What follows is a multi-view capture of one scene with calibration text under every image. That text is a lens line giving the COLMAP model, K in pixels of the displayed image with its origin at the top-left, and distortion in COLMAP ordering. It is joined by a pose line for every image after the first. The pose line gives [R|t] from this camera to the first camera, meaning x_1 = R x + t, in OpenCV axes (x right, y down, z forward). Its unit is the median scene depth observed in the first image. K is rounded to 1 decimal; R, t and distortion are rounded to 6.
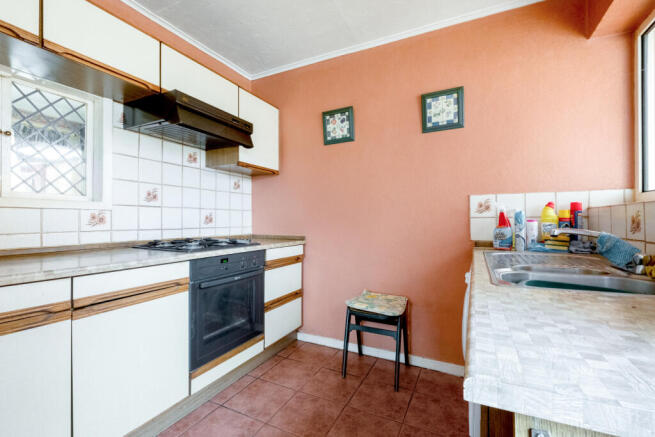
lens RADIAL K [[286.4, 0, 330.0], [0, 286.4, 218.5], [0, 0, 1]] dist [-0.003034, -0.001283]
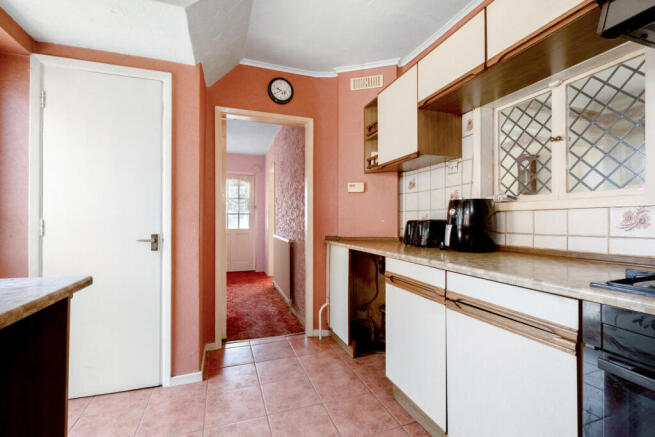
lens RADIAL K [[286.4, 0, 325.7], [0, 286.4, 223.3], [0, 0, 1]] dist [-0.003034, -0.001283]
pose [[-0.706140, 0.001184, -0.708072, 0.139800], [0.003933, 0.999990, -0.002250, 0.006321], [0.708062, -0.004374, -0.706137, 0.750461]]
